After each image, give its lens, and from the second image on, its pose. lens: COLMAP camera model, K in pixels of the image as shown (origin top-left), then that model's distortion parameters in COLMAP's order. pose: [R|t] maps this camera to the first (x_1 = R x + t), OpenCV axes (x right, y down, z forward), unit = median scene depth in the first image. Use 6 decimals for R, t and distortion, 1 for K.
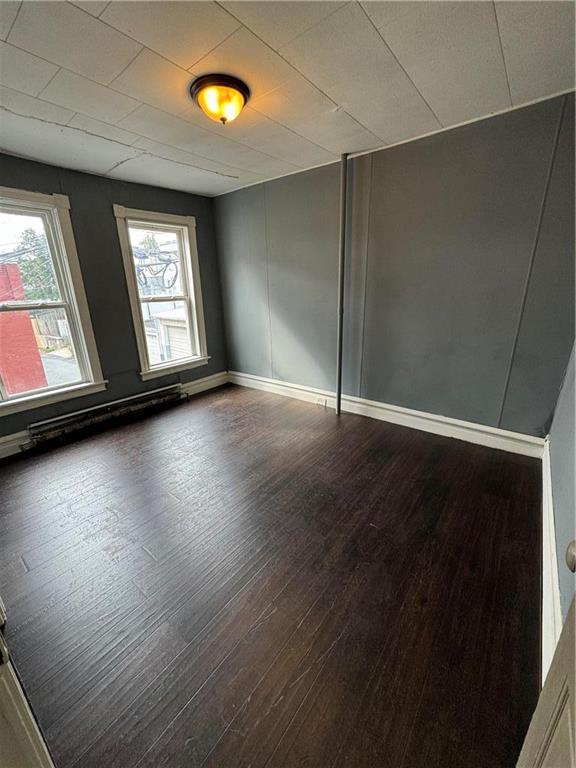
lens RADIAL K [[304.4, 0, 288.7], [0, 304.4, 378.2], [0, 0, 1]] dist [-0.003648, 0.000398]
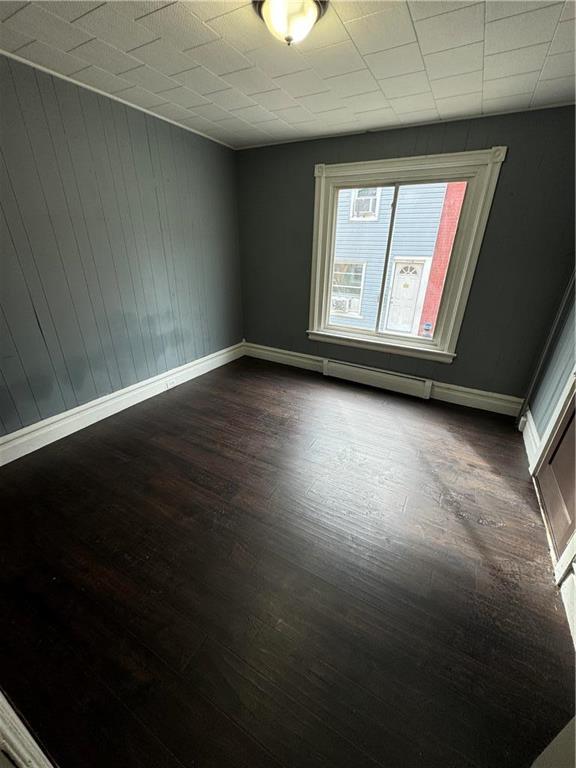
lens RADIAL K [[304.4, 0, 287.8], [0, 304.4, 381.1], [0, 0, 1]] dist [-0.003648, 0.000398]
pose [[0.163052, 0.416067, -0.894596, 0.456296], [-0.323279, 0.879204, 0.349987, -0.179762], [0.932151, 0.232137, 0.277862, 0.562323]]
